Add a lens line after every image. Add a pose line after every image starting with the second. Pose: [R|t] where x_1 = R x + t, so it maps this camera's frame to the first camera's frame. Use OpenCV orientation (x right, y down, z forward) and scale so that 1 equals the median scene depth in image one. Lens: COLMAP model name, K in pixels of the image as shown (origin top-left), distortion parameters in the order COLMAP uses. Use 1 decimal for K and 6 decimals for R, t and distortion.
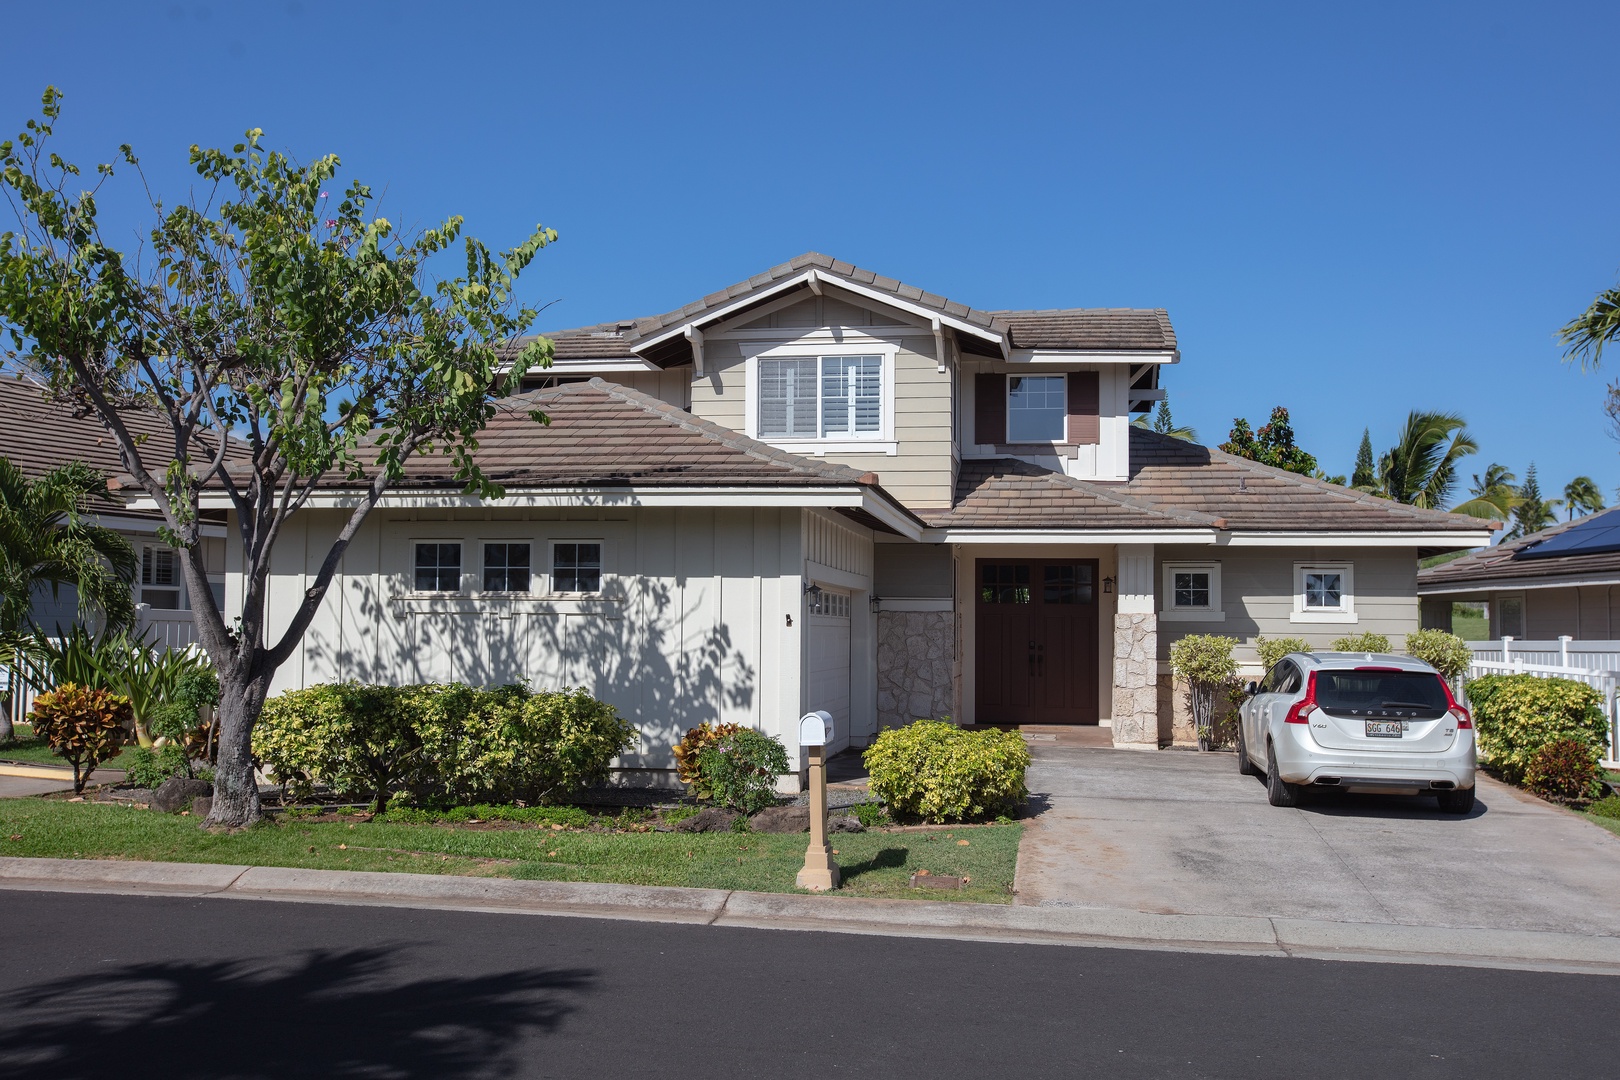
lens RADIAL K [[1622.3, 0, 810.0], [0, 1622.3, 540.0], [0, 0, 1]] dist [0.001672, 0.007856]
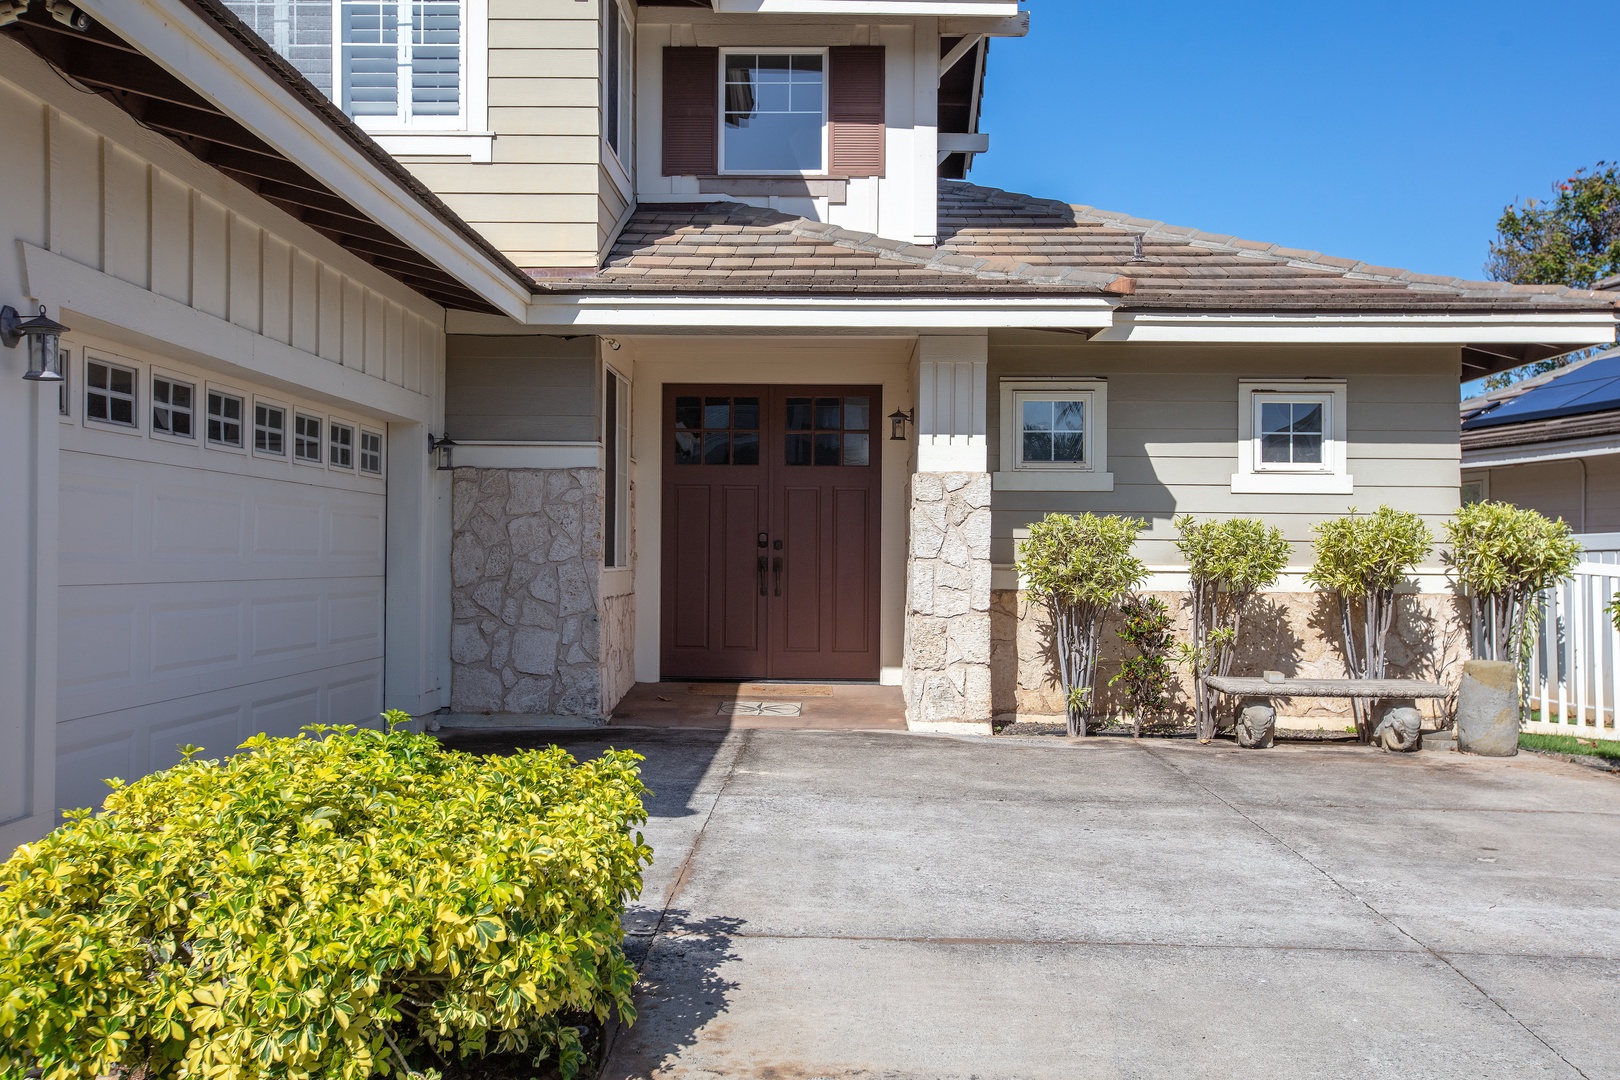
lens RADIAL K [[1622.3, 0, 810.0], [0, 1622.3, 540.0], [0, 0, 1]] dist [0.001672, 0.007856]
pose [[0.991375, -0.000390, 0.131051, 0.087356], [-0.005378, 0.999032, 0.043663, 0.044251], [-0.130942, -0.043992, 0.990414, 0.488258]]
